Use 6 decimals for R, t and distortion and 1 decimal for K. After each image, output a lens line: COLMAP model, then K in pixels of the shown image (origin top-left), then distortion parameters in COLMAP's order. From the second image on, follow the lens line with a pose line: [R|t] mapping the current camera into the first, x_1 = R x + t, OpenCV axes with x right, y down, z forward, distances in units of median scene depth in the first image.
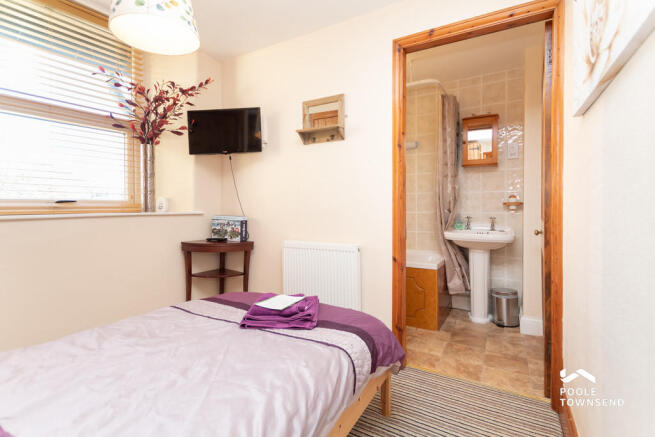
lens RADIAL K [[307.7, 0, 336.3], [0, 307.7, 209.1], [0, 0, 1]] dist [-0.003013, -0.000312]
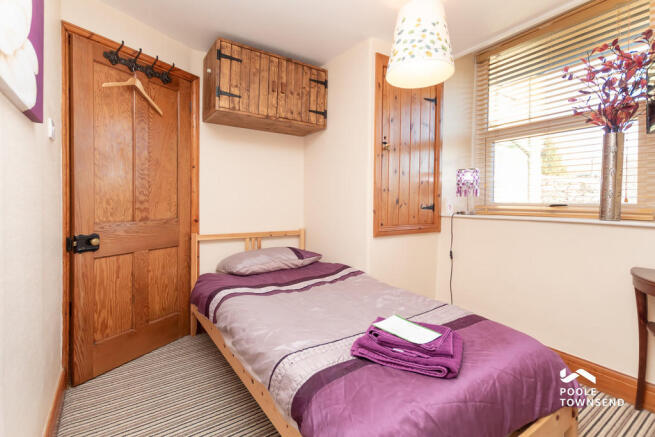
lens RADIAL K [[307.7, 0, 336.3], [0, 307.7, 209.1], [0, 0, 1]] dist [-0.003013, -0.000312]
pose [[-0.434136, 0.023195, -0.900548, 0.431530], [-0.016349, 0.999301, 0.033619, -0.035496], [0.900699, 0.029318, -0.433454, 0.778950]]
